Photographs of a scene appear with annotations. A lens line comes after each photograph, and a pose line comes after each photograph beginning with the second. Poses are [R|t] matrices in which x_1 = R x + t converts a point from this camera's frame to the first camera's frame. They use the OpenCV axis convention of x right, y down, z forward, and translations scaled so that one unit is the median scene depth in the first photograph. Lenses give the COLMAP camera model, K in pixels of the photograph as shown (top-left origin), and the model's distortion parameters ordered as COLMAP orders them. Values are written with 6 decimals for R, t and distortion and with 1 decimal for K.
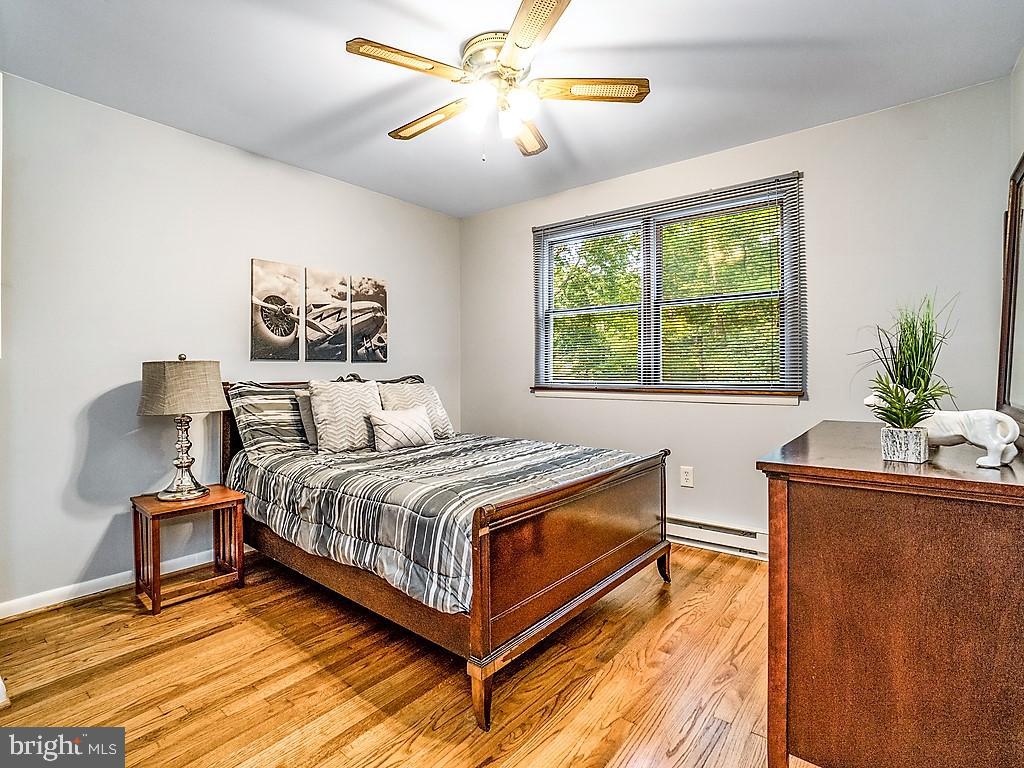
lens RADIAL K [[501.4, 0, 510.8], [0, 501.4, 378.8], [0, 0, 1]] dist [-0.055735, 0.021190]
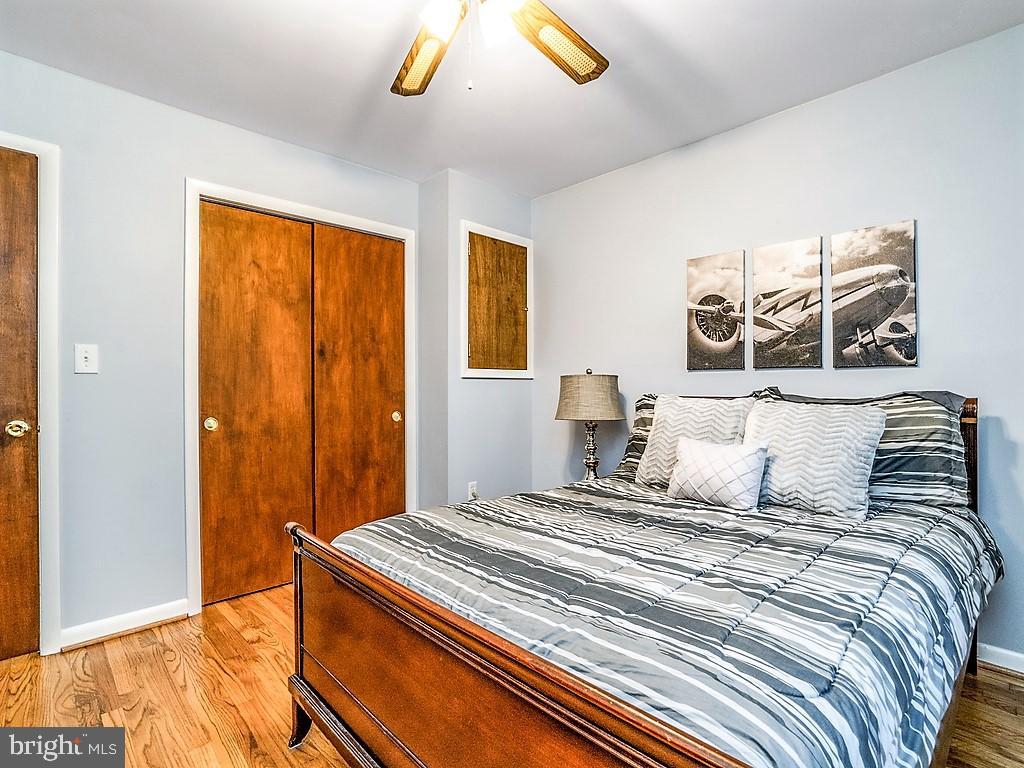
lens RADIAL K [[504.9, 0, 508.2], [0, 504.9, 385.2], [0, 0, 1]] dist [-0.004509, -0.000468]
pose [[-0.115662, 0.010340, -0.993235, 0.402570], [-0.007157, 0.999911, 0.011243, -0.017509], [0.993263, 0.008408, -0.115578, 0.699564]]
